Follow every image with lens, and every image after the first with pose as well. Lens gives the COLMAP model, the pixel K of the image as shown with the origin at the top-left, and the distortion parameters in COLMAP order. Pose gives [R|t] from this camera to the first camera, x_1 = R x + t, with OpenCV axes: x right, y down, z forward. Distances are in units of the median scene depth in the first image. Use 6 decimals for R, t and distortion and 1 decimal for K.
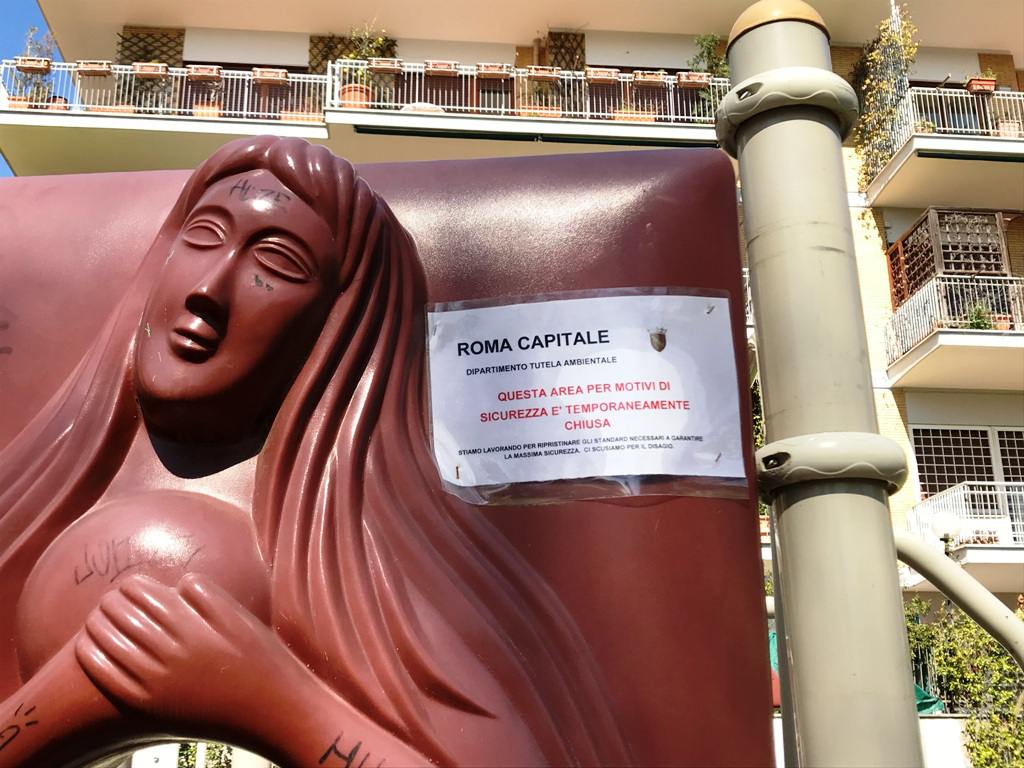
lens RADIAL K [[1202.0, 0, 512.5], [0, 1202.0, 386.9], [0, 0, 1]] dist [0.067924, 0.000000]
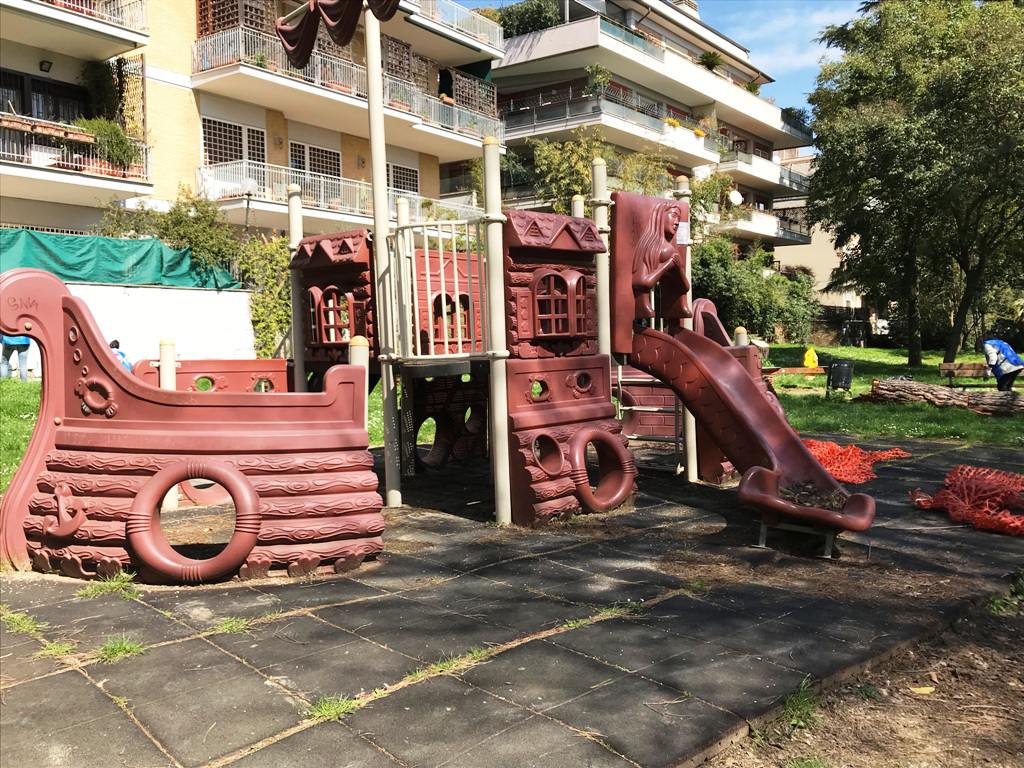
lens RADIAL K [[917.8, 0, 510.4], [0, 917.8, 386.8], [0, 0, 1]] dist [0.015829, -0.016503]
pose [[0.669229, -0.031801, 0.742376, -0.323122], [-0.226421, 0.942843, 0.244500, -0.020256], [-0.707719, -0.331716, 0.623777, -0.162748]]
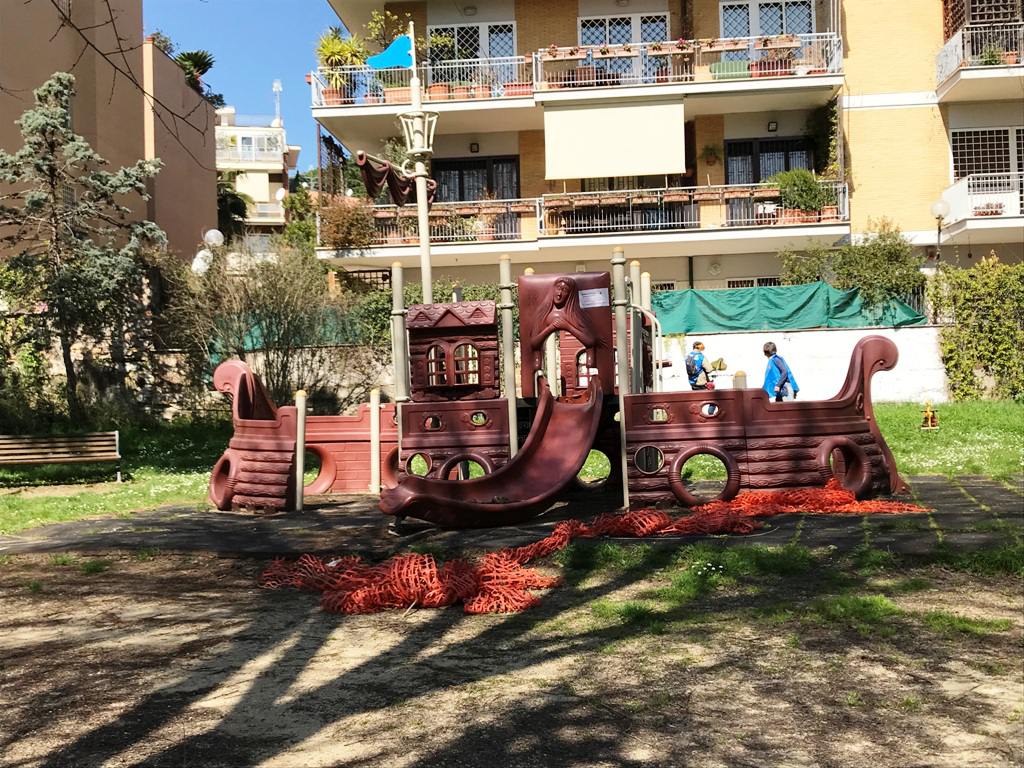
lens RADIAL K [[1202.0, 0, 514.8], [0, 1202.0, 385.8], [0, 0, 1]] dist [0.067924, 0.000000]
pose [[0.984862, -0.017961, -0.172410, 0.069712], [0.068409, 0.954160, 0.291374, -0.140455], [0.159273, -0.298758, 0.940944, -0.545301]]
